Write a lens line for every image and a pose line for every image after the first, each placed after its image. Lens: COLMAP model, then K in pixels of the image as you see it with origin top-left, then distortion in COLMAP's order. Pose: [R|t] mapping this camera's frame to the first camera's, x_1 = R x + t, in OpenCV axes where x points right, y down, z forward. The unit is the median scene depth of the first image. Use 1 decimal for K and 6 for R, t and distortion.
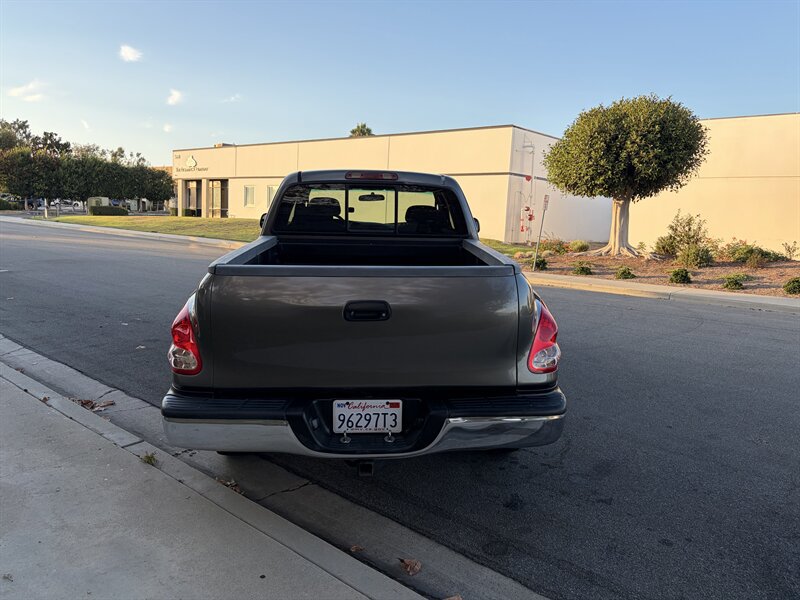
lens RADIAL K [[606.0, 0, 398.5], [0, 606.0, 298.8], [0, 0, 1]] dist [0.028854, -0.007059]
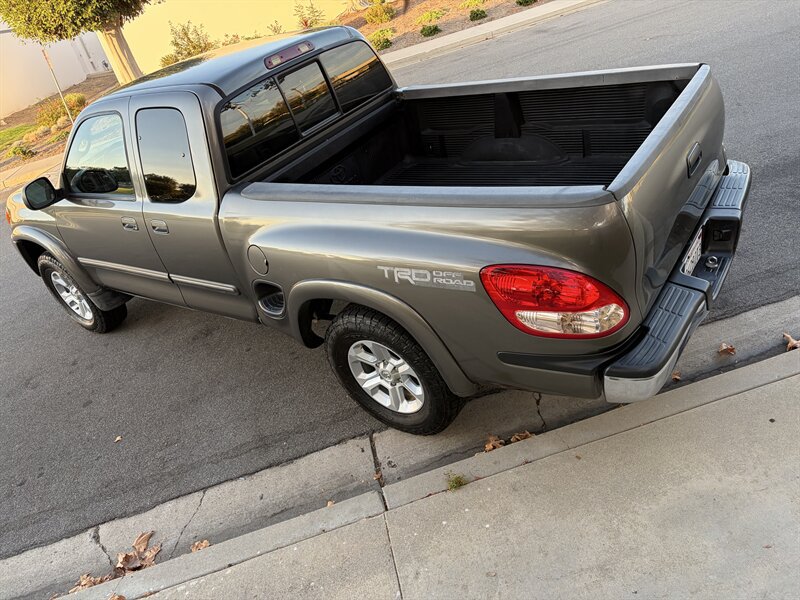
lens RADIAL K [[604.7, 0, 400.0], [0, 604.7, 300.0], [0, 0, 1]] dist [0.047142, -0.053567]
pose [[0.587472, -0.559870, 0.584314, -0.128042], [0.379262, 0.828323, 0.412360, -0.046807], [-0.714869, -0.020642, 0.698954, 0.083280]]
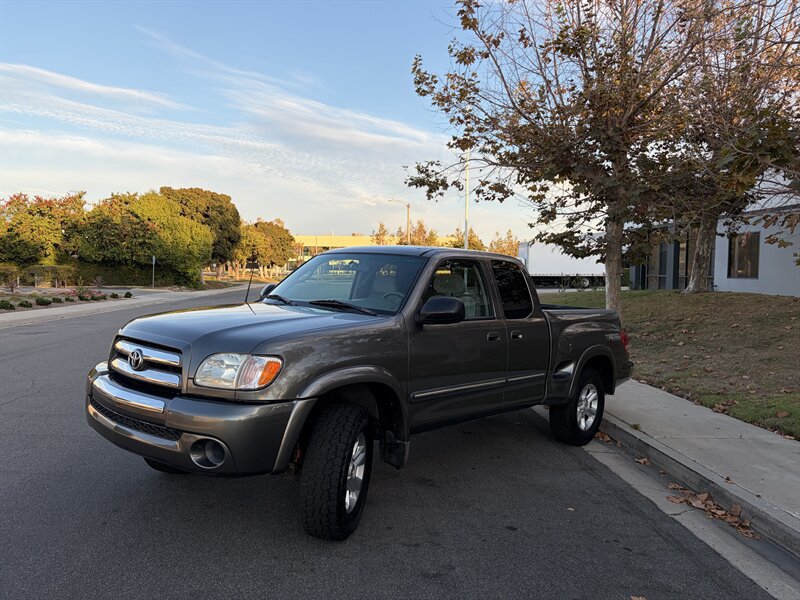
lens RADIAL K [[606.0, 0, 398.5], [0, 606.0, 298.8], [0, 0, 1]] dist [0.028854, -0.007059]
pose [[-0.706955, -0.083414, 0.702322, -0.190931], [0.048452, 0.984976, 0.165756, -0.075497], [-0.705597, 0.151211, -0.692292, 0.448769]]
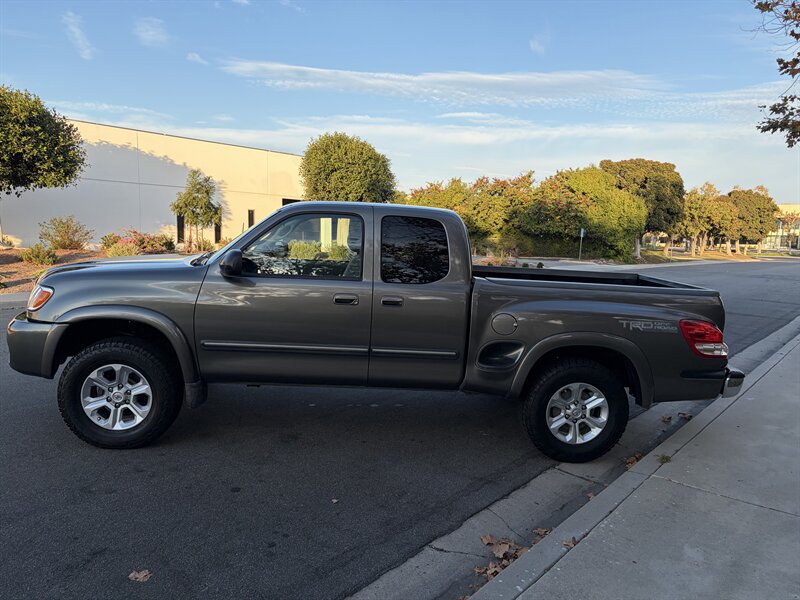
lens RADIAL K [[606.0, 0, 398.5], [0, 606.0, 298.8], [0, 0, 1]] dist [0.028854, -0.007059]
pose [[-0.026305, -0.143500, 0.989301, -0.262449], [0.103642, 0.983918, 0.145475, -0.049972], [-0.994267, 0.106360, -0.011009, 0.251251]]
